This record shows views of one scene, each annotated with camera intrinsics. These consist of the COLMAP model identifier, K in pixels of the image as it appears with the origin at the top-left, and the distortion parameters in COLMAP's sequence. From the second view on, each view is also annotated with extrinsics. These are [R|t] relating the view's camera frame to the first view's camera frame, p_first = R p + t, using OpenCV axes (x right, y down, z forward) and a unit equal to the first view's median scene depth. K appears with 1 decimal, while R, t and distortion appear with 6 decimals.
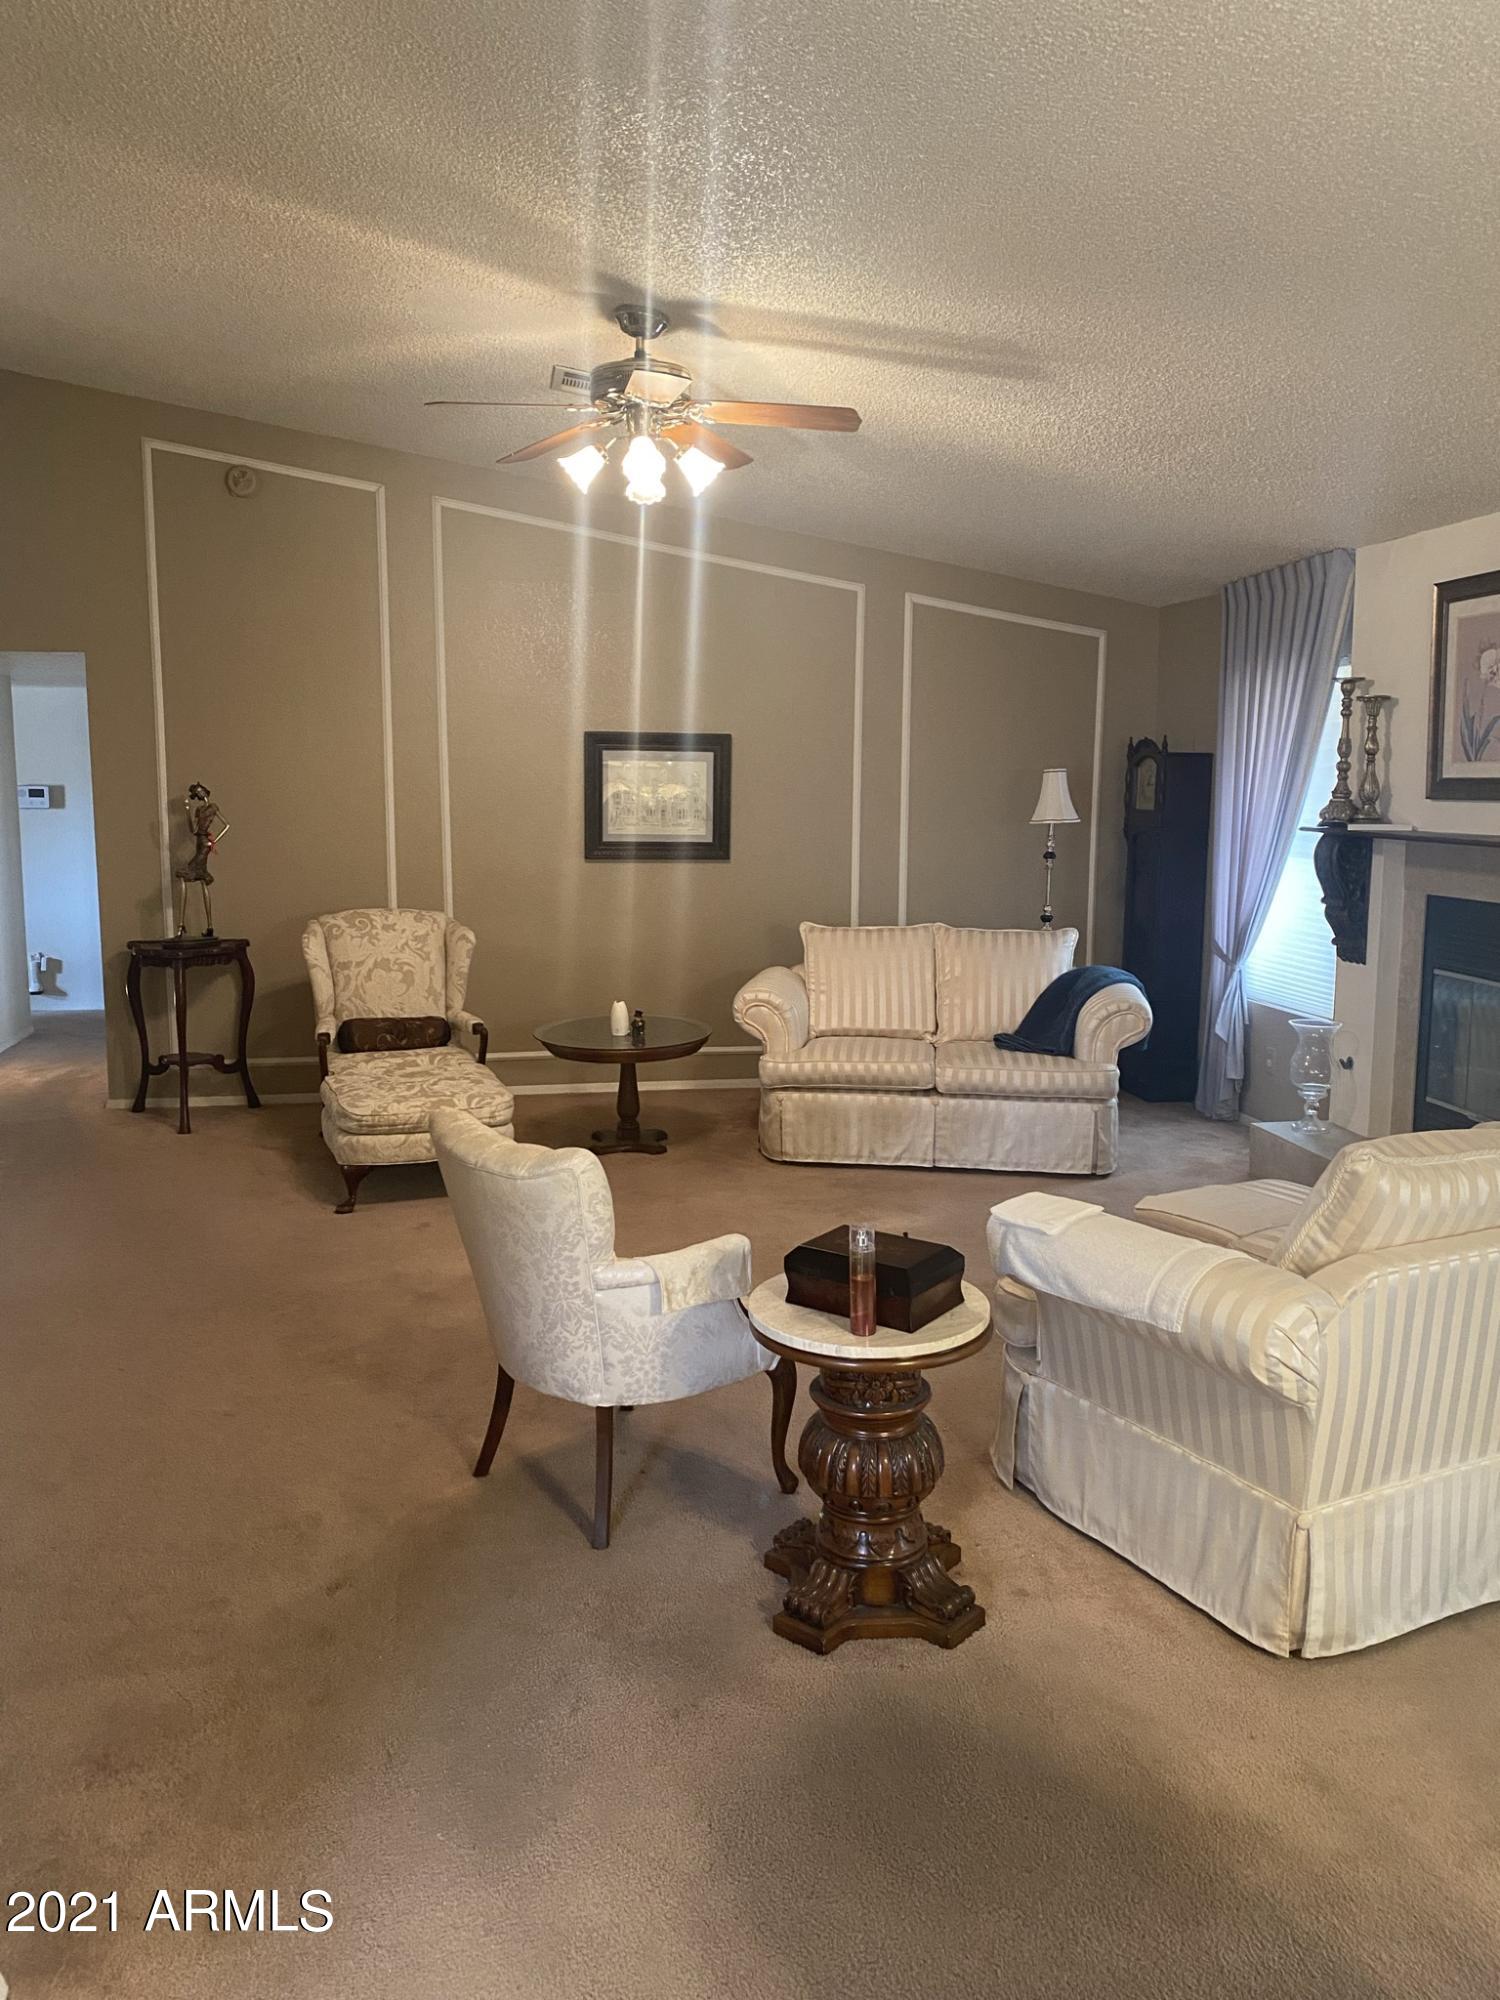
lens RADIAL K [[1521.1, 0, 751.5], [0, 1521.1, 1007.3], [0, 0, 1]] dist [0.111633, -0.157840]
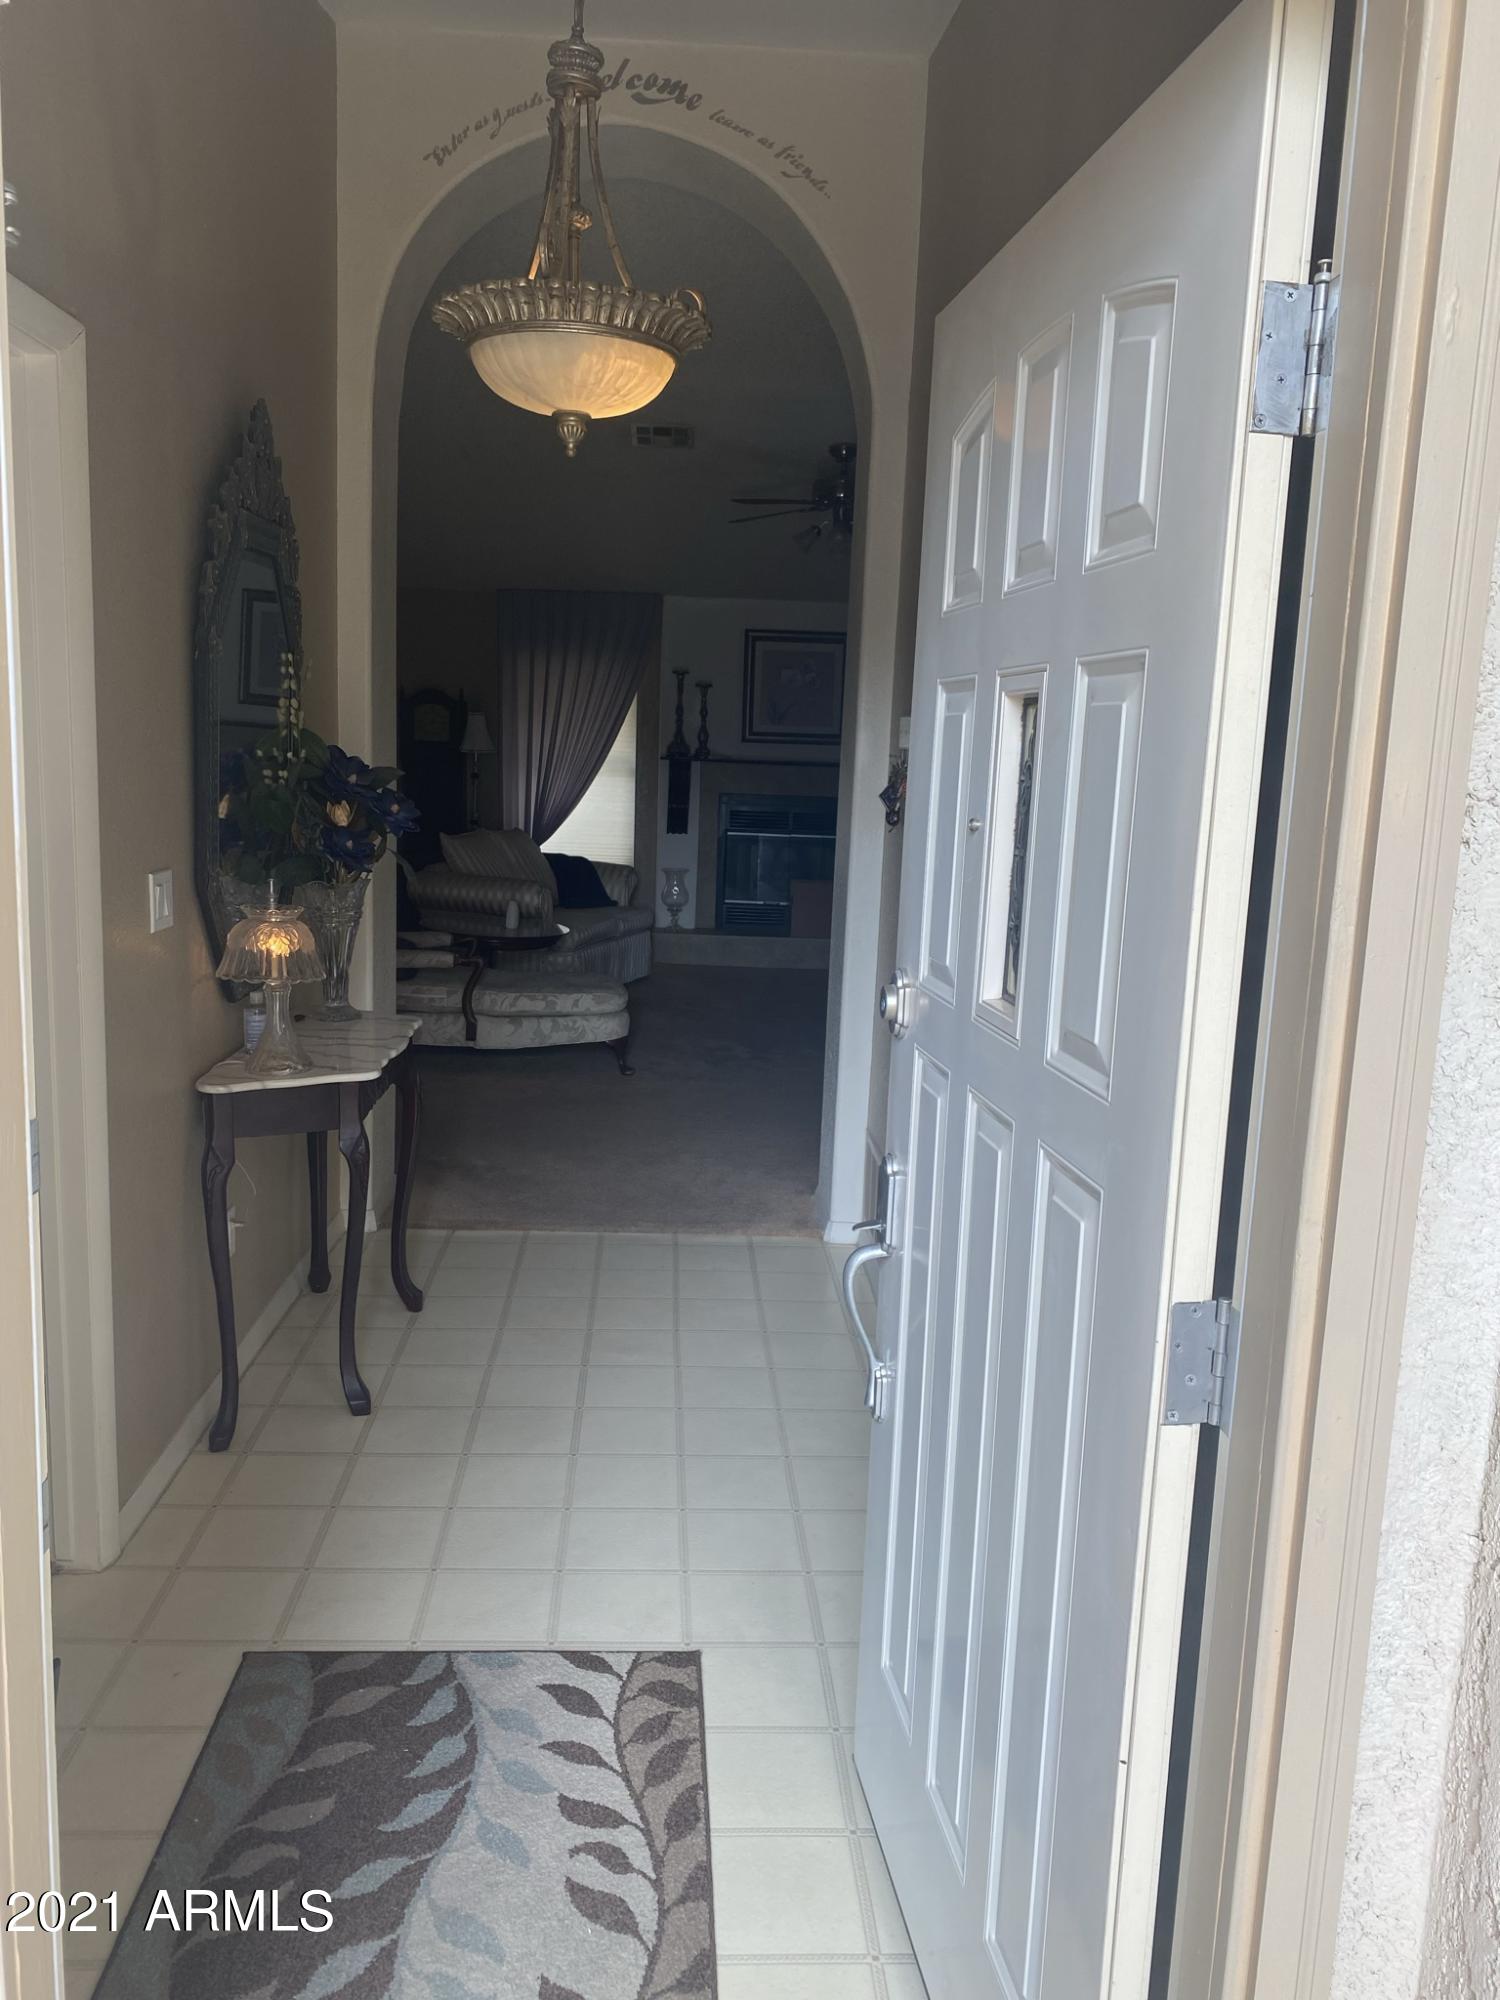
lens RADIAL K [[1521.1, 0, 751.5], [0, 1521.1, 1007.3], [0, 0, 1]] dist [0.111633, -0.157840]
pose [[0.165591, -0.163067, 0.972620, -1.350445], [0.111258, 0.983028, 0.145870, -0.080281], [-0.979899, 0.084057, 0.180923, 0.628386]]
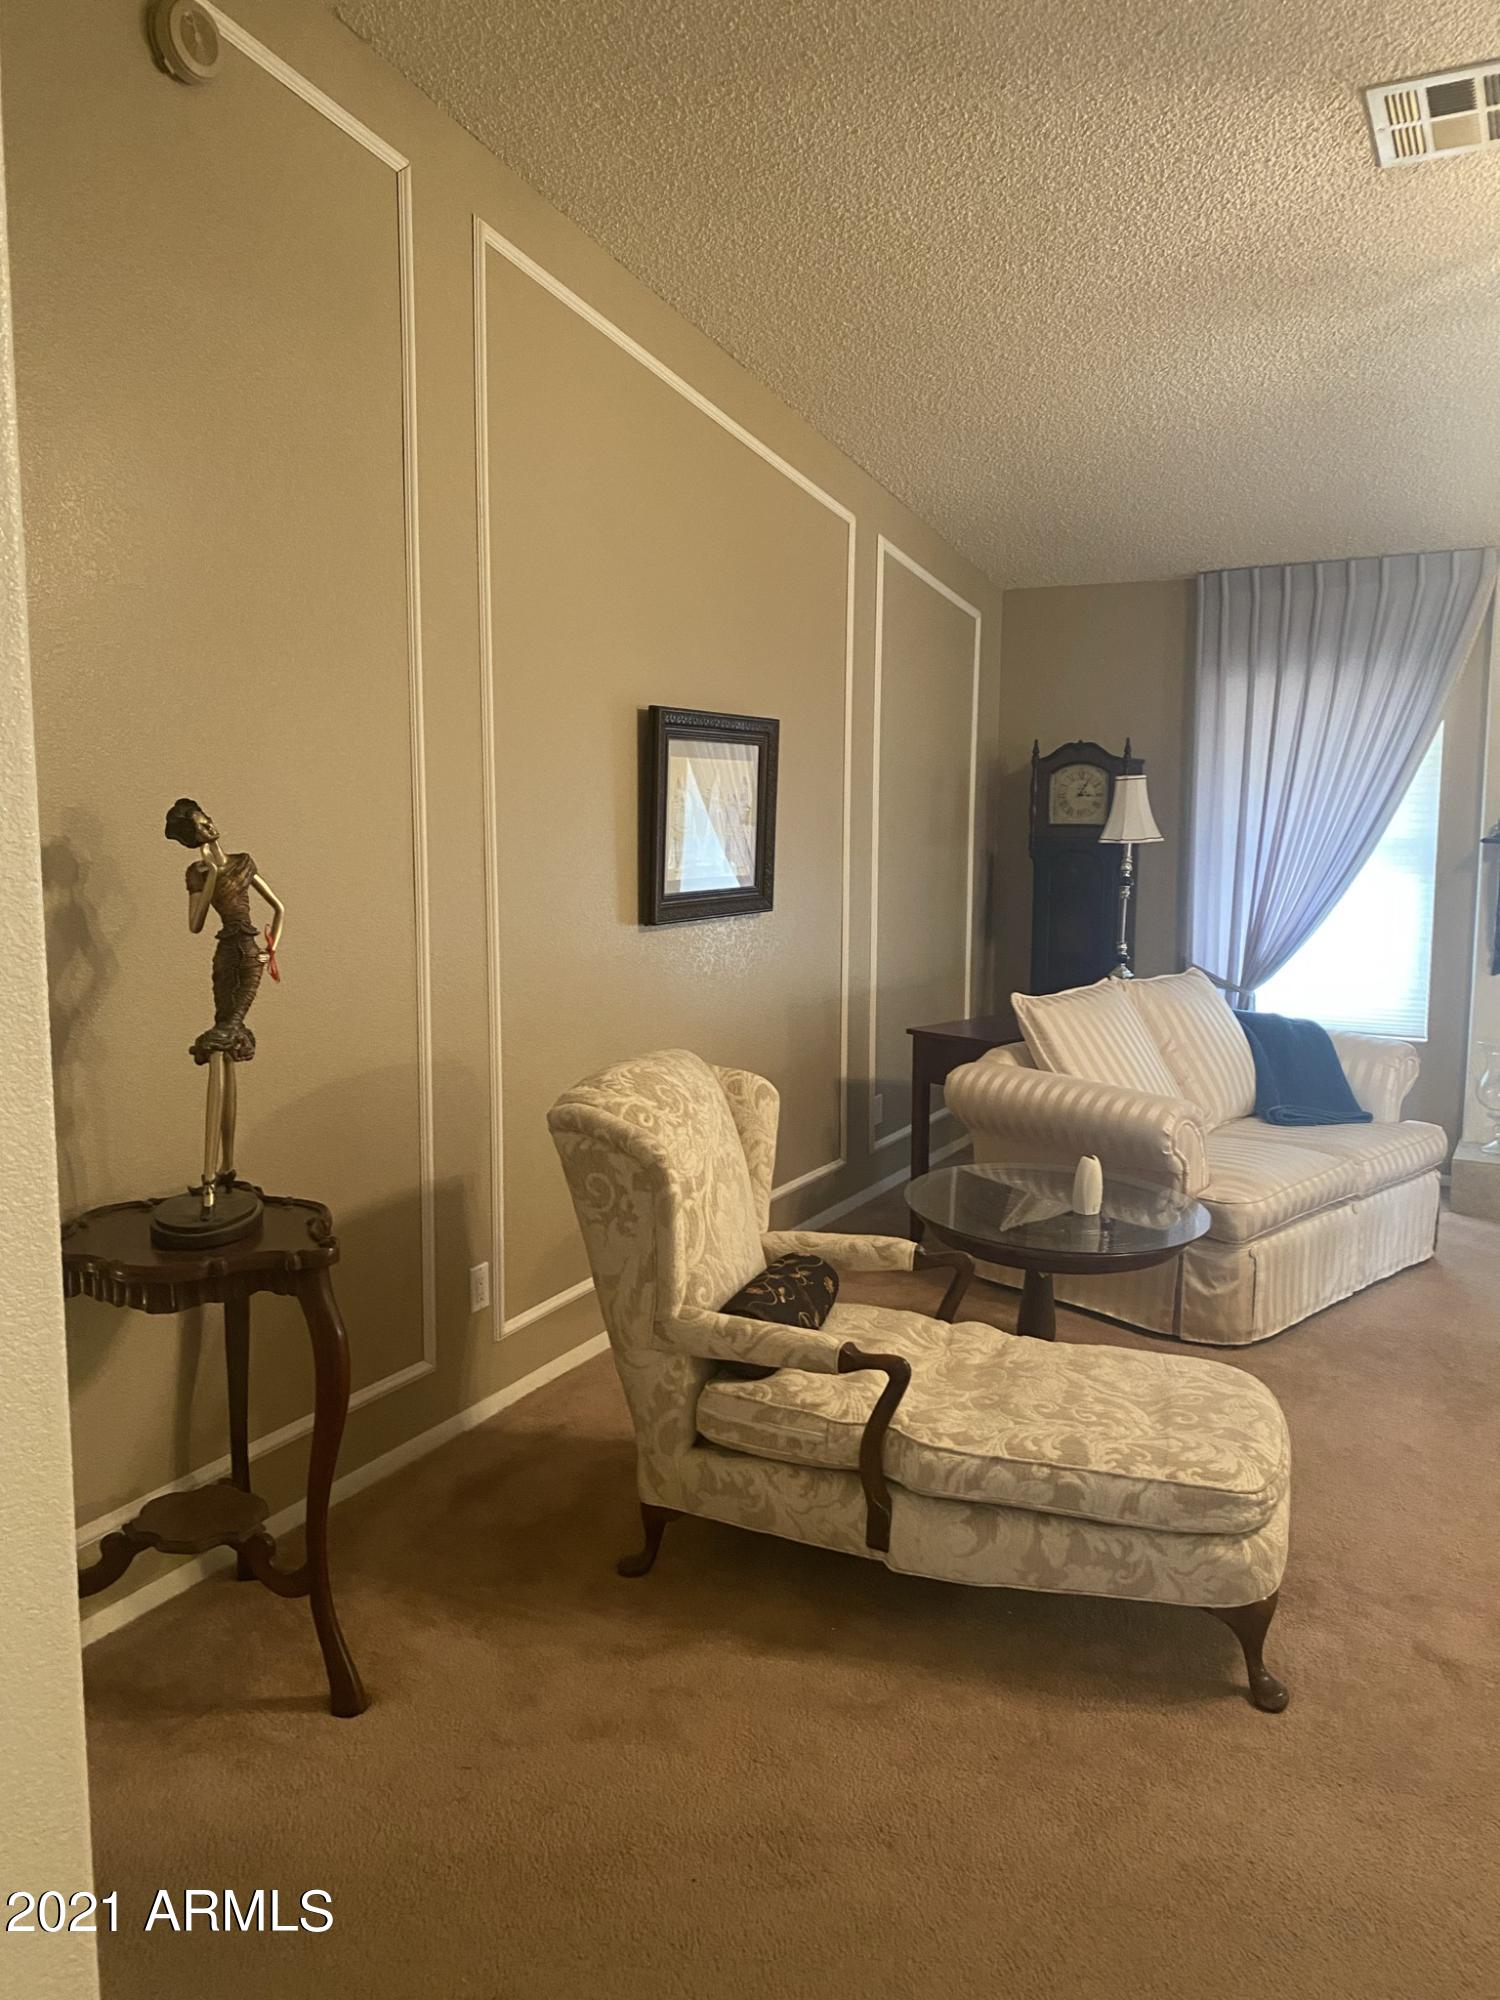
lens RADIAL K [[1520.5, 0, 801.0], [0, 1520.5, 977.1], [0, 0, 1]] dist [0.164330, -0.118354]
pose [[0.626933, -0.096135, 0.773119, -0.665473], [0.108290, 0.993477, 0.035722, -0.114876], [-0.771511, 0.061325, 0.633254, 0.735213]]
